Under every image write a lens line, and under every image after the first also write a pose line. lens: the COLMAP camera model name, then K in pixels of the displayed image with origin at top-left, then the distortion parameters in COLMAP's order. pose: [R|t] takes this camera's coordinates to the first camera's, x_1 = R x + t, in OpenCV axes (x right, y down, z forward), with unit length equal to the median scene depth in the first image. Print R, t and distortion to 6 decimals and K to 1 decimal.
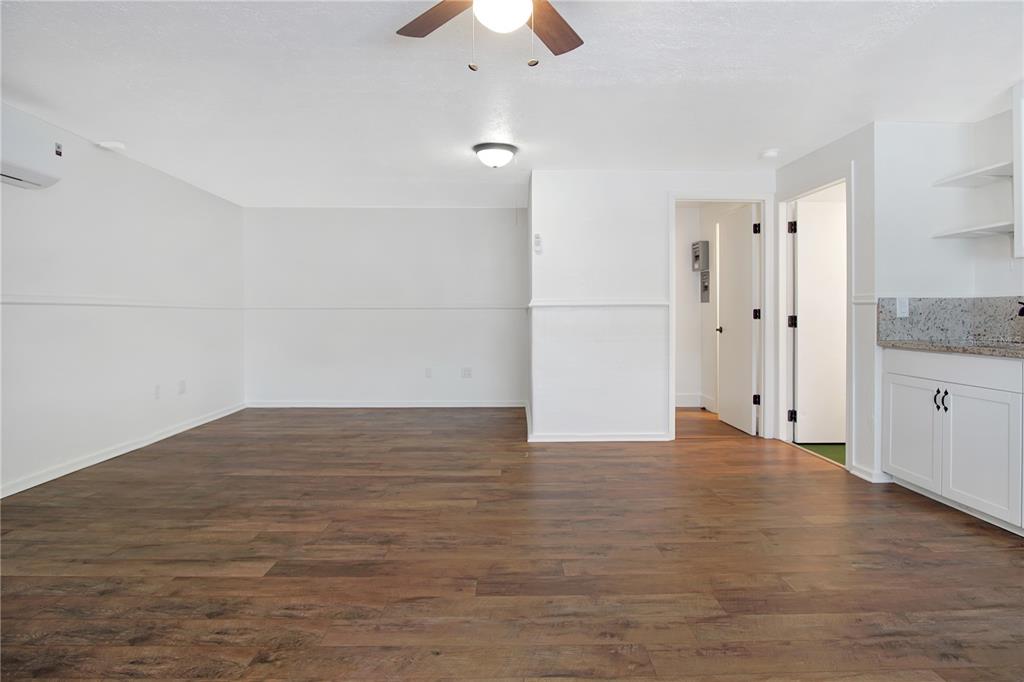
lens RADIAL K [[560.0, 0, 501.7], [0, 560.0, 315.5], [0, 0, 1]] dist [-0.003700, -0.000471]
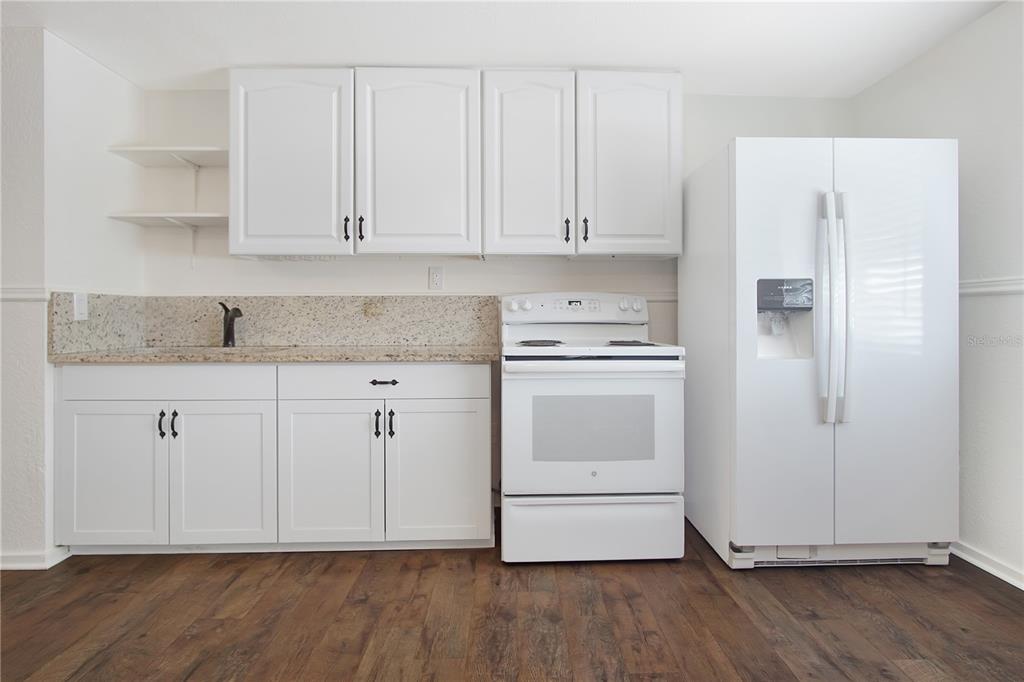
lens RADIAL K [[560.0, 0, 522.1], [0, 560.0, 319.5], [0, 0, 1]] dist [-0.003700, -0.000471]
pose [[-0.023188, -0.006459, 0.999710, -0.014103], [0.005648, 0.999962, 0.006591, 0.000794], [-0.999715, 0.005799, -0.023150, 0.511459]]
